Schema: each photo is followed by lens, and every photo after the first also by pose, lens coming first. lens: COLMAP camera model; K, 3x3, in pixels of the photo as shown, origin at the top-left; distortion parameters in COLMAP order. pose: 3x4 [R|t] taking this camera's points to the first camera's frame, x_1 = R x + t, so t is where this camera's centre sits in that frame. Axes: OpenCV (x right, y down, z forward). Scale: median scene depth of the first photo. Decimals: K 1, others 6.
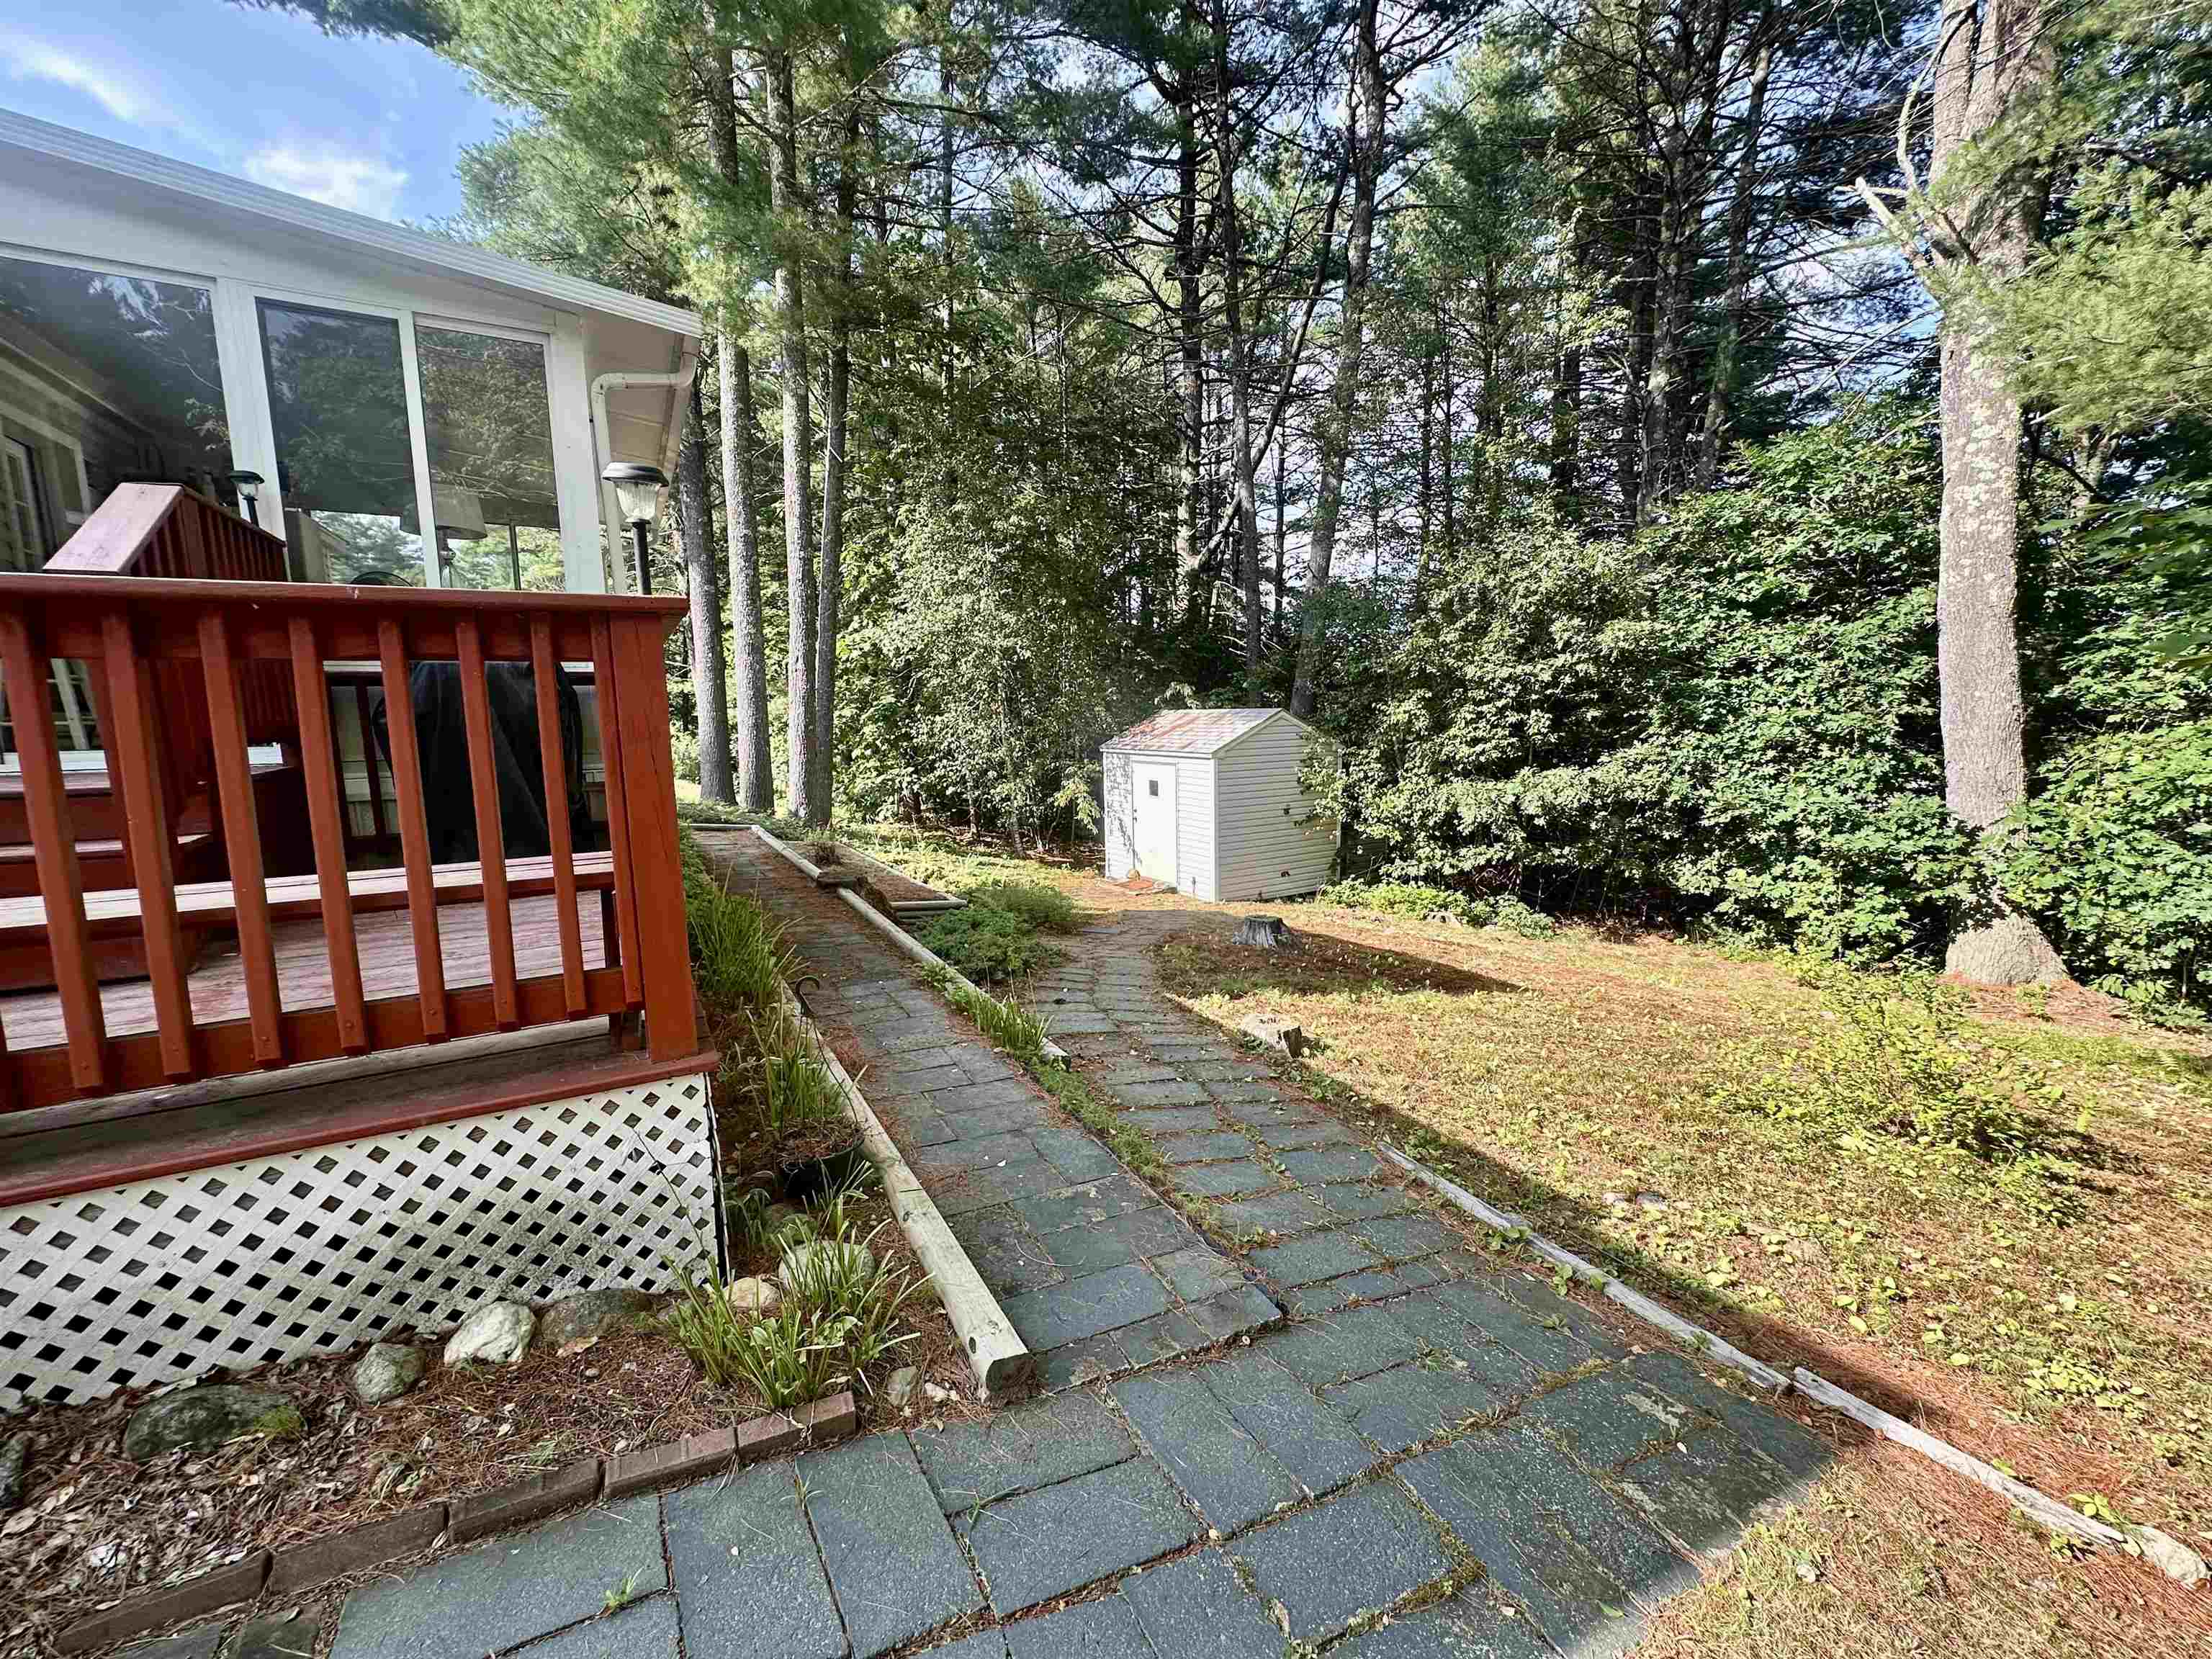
lens RADIAL K [[872.6, 0, 1072.7], [0, 872.6, 824.1], [0, 0, 1]] dist [-0.001492, -0.000235]
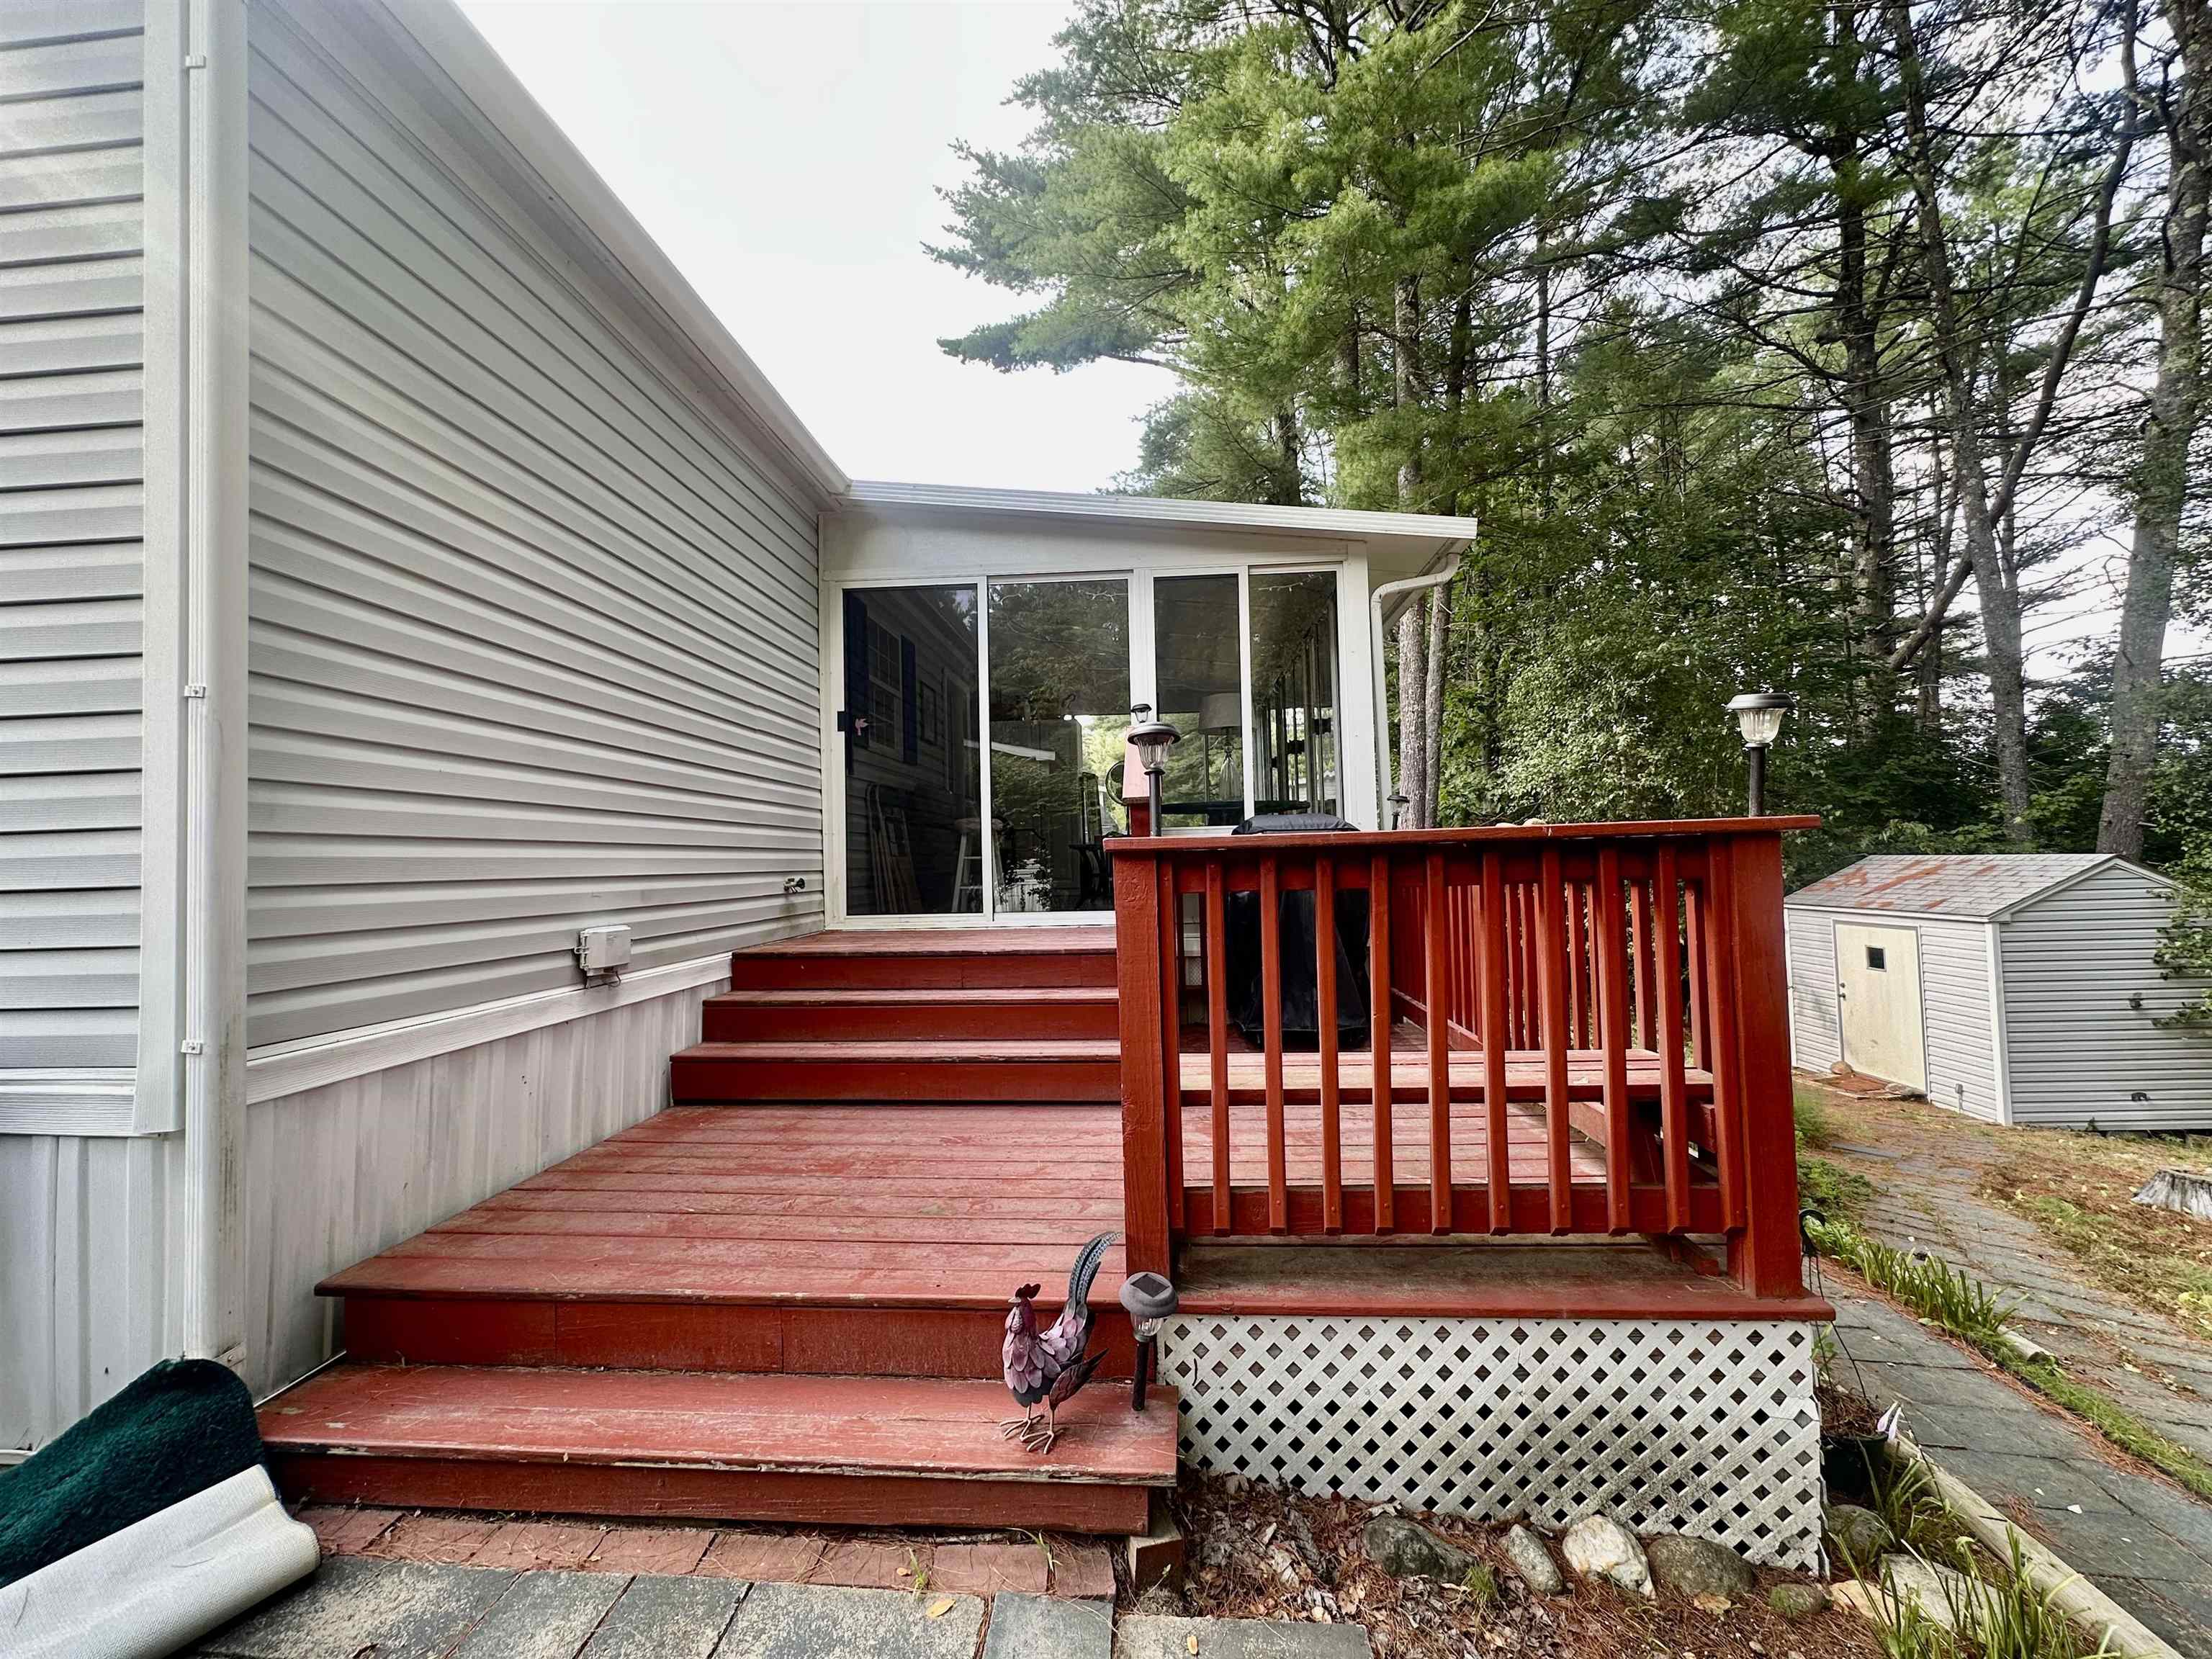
lens RADIAL K [[872.6, 0, 1080.3], [0, 872.6, 836.5], [0, 0, 1]] dist [-0.001492, -0.000235]
pose [[0.843331, -0.014961, -0.537185, -0.107711], [-0.060897, 0.990513, -0.123190, -0.011552], [0.533932, 0.136603, 0.834420, -0.046328]]
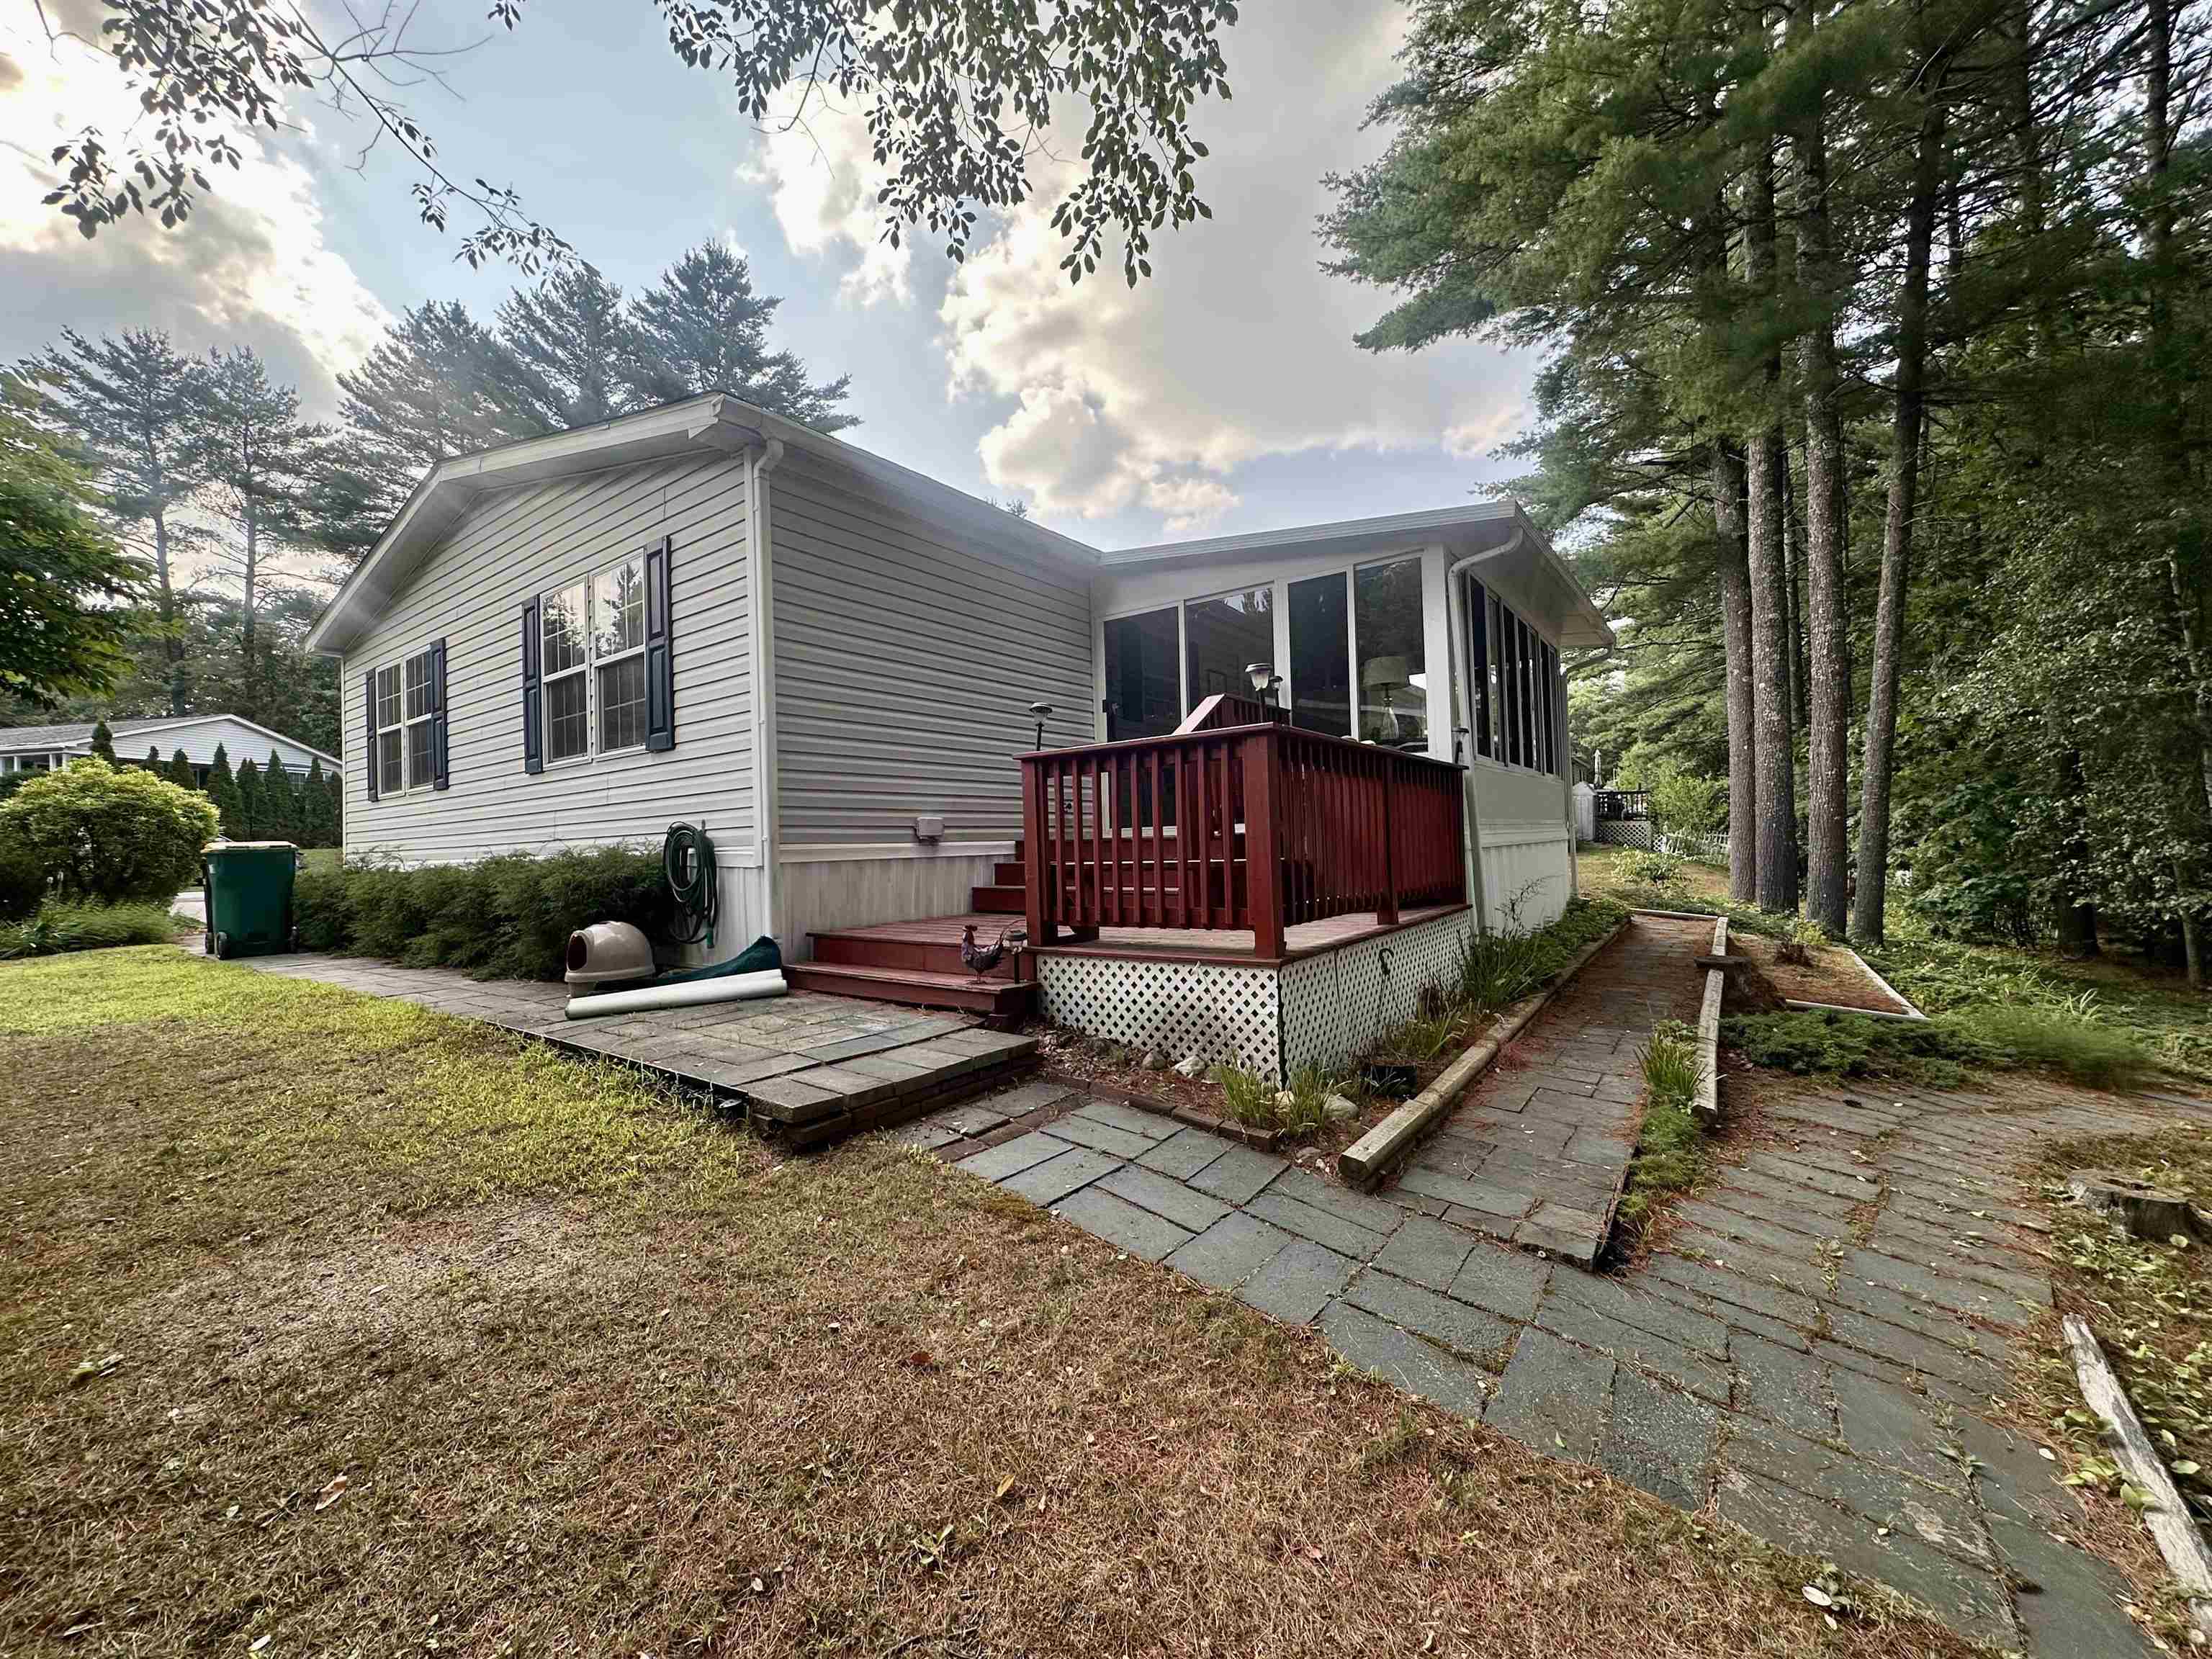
lens RADIAL K [[872.6, 0, 1144.8], [0, 872.6, 848.0], [0, 0, 1]] dist [-0.001492, -0.000235]
pose [[0.451462, 0.007045, -0.892262, 0.213197], [-0.091147, 0.995102, -0.038261, 0.022752], [0.887623, 0.098600, 0.449893, -0.024527]]
